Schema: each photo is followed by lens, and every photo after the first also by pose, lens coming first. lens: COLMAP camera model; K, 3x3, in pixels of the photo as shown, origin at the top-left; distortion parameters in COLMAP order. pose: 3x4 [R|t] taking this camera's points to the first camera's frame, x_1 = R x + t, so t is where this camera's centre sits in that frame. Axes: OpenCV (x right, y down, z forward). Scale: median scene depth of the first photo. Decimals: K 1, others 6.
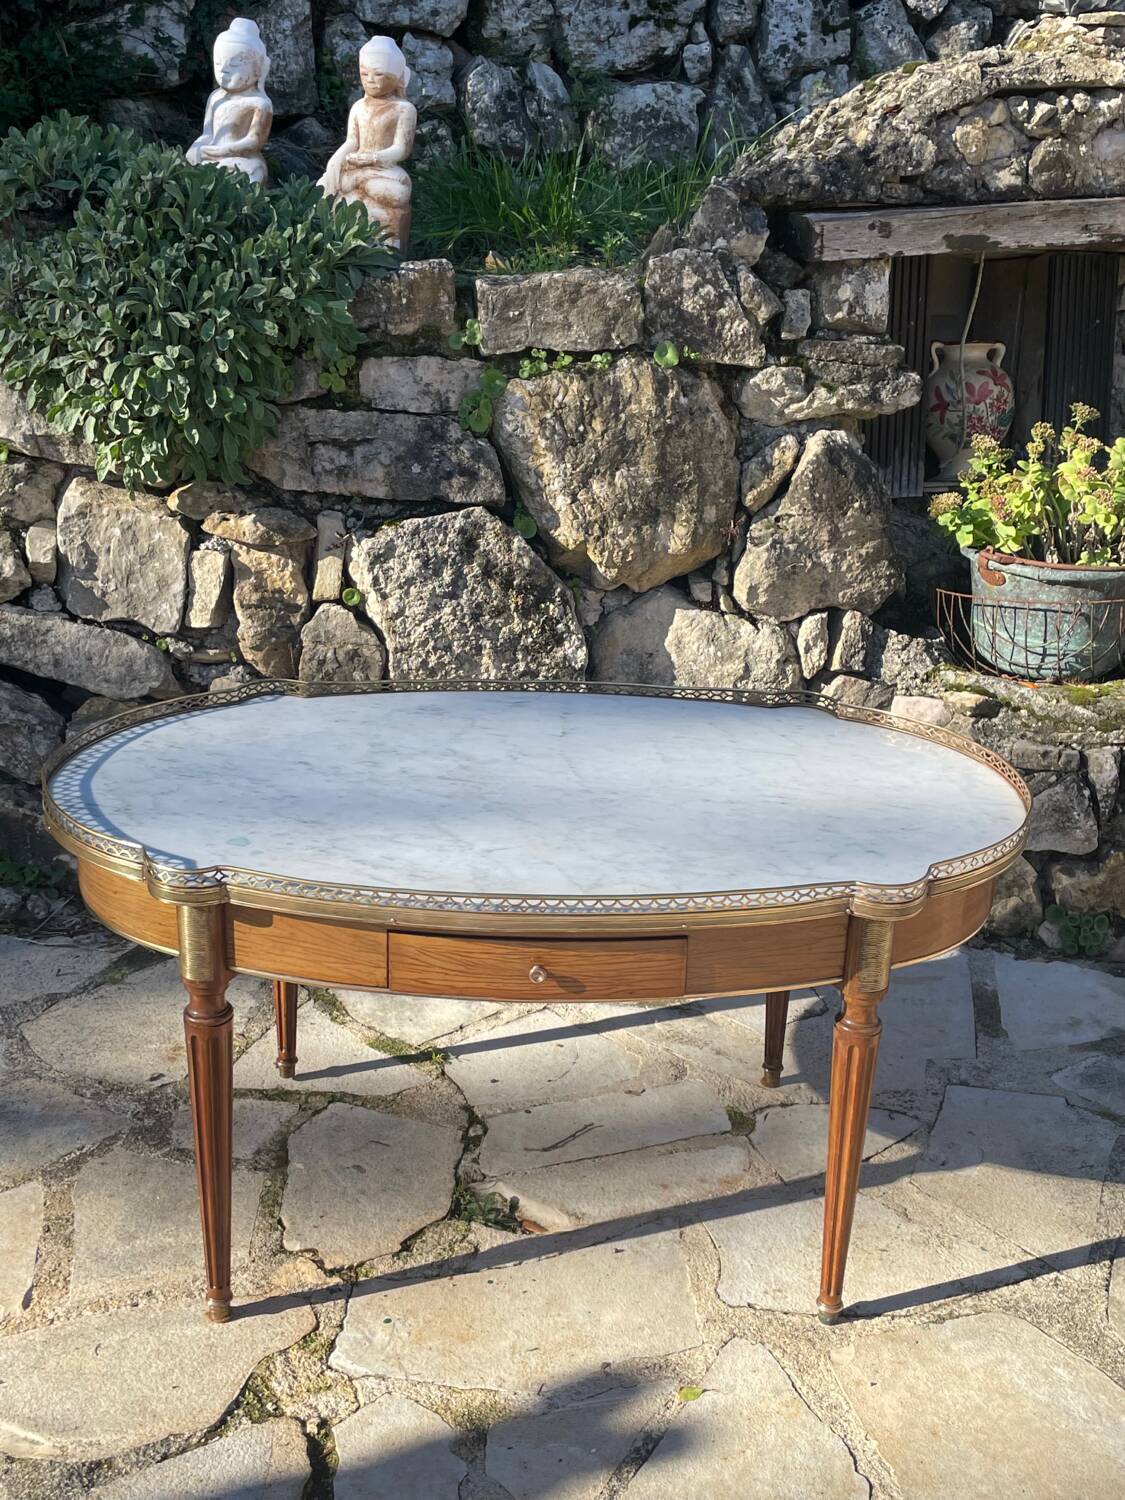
lens RADIAL K [[1644.6, 0, 562.5], [0, 1644.6, 750.0], [0, 0, 1]] dist [0.117503, -0.206621]
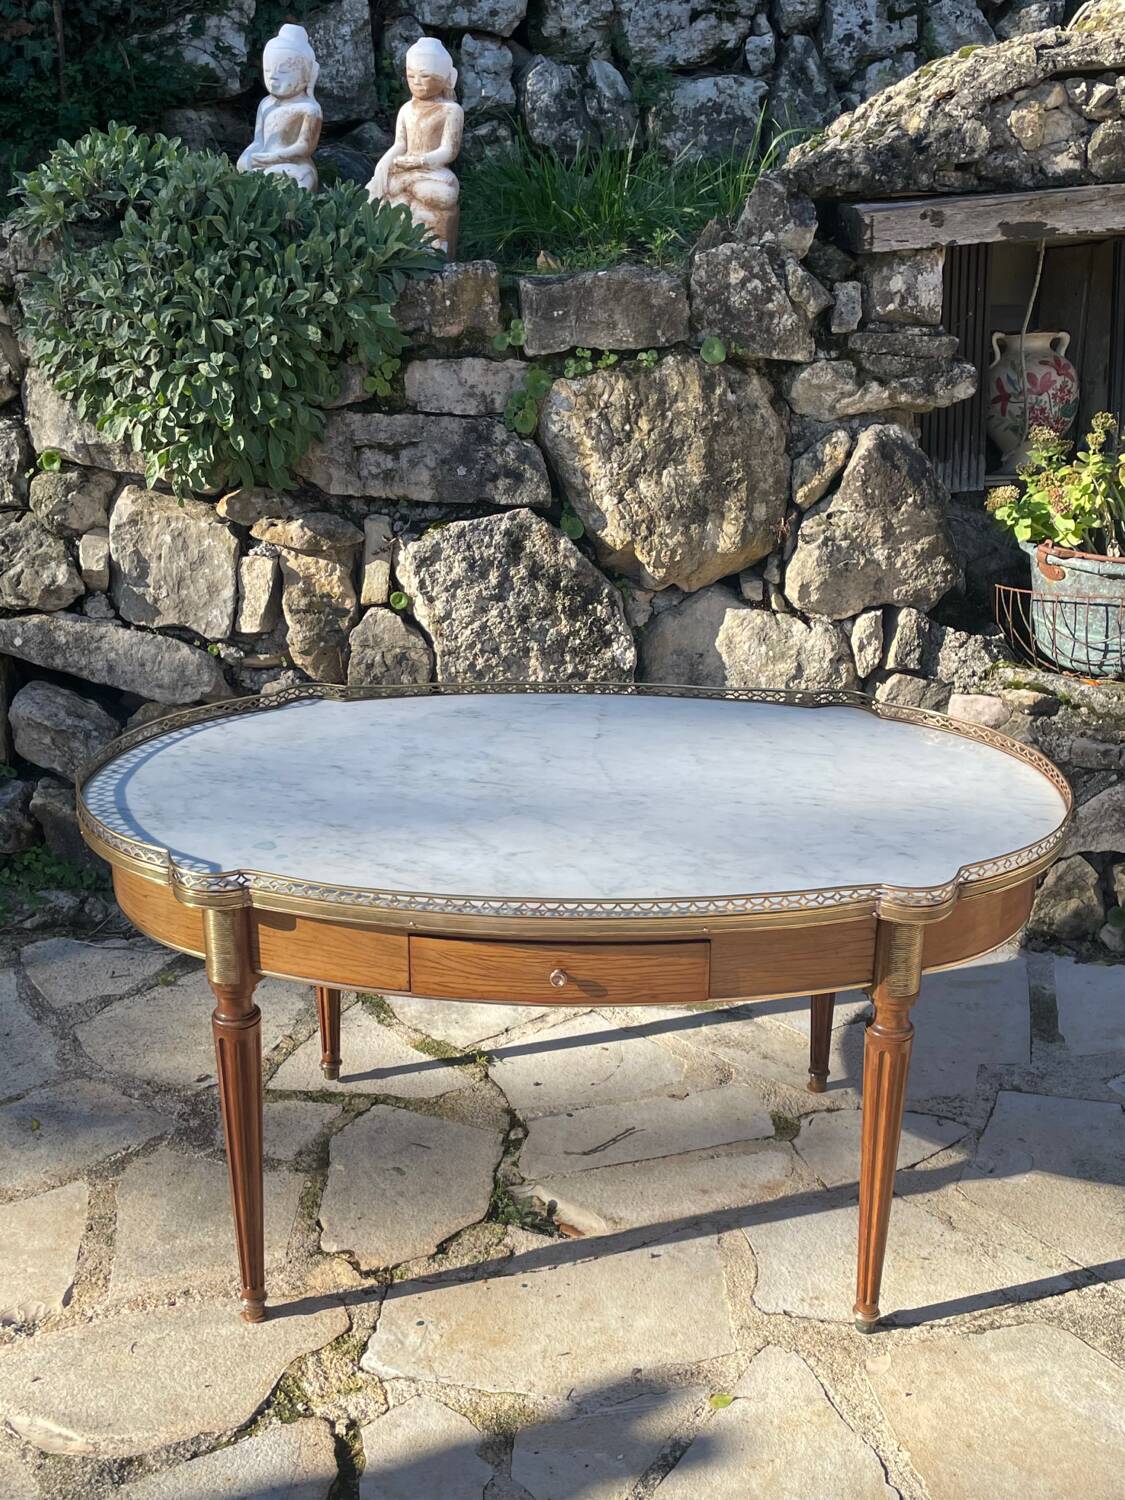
lens RADIAL K [[1645.0, 0, 556.7], [0, 1645.0, 763.6], [0, 0, 1]] dist [0.114820, -0.198511]
pose [[0.998270, -0.006188, -0.058467, 0.025863], [0.006606, 0.999954, 0.006961, -0.000122], [0.058421, -0.007336, 0.998265, 0.005453]]
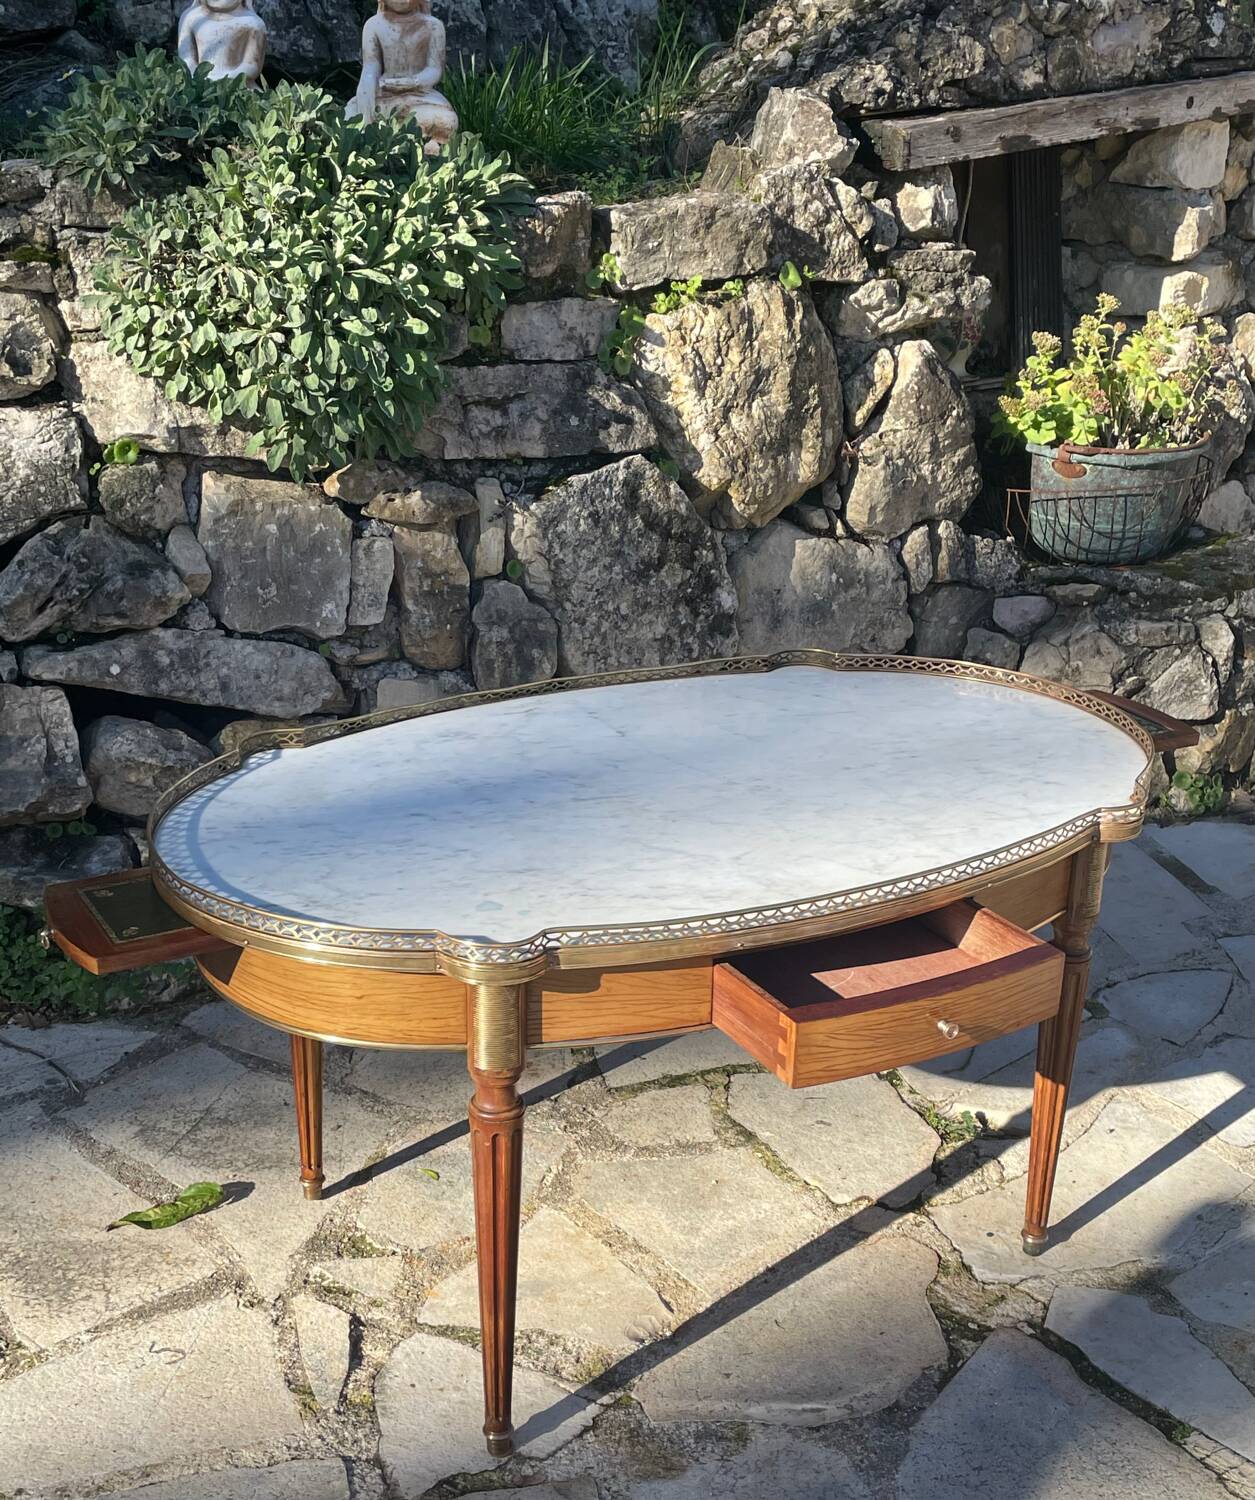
lens RADIAL K [[1886.1, 0, 619.4], [0, 1886.1, 834.1], [0, 0, 1]] dist [0.105878, -0.194045]
pose [[0.921891, -0.178140, 0.344069, -0.470058], [0.159877, 0.983809, 0.080989, -0.023501], [-0.352925, -0.019654, 0.935445, -0.012581]]
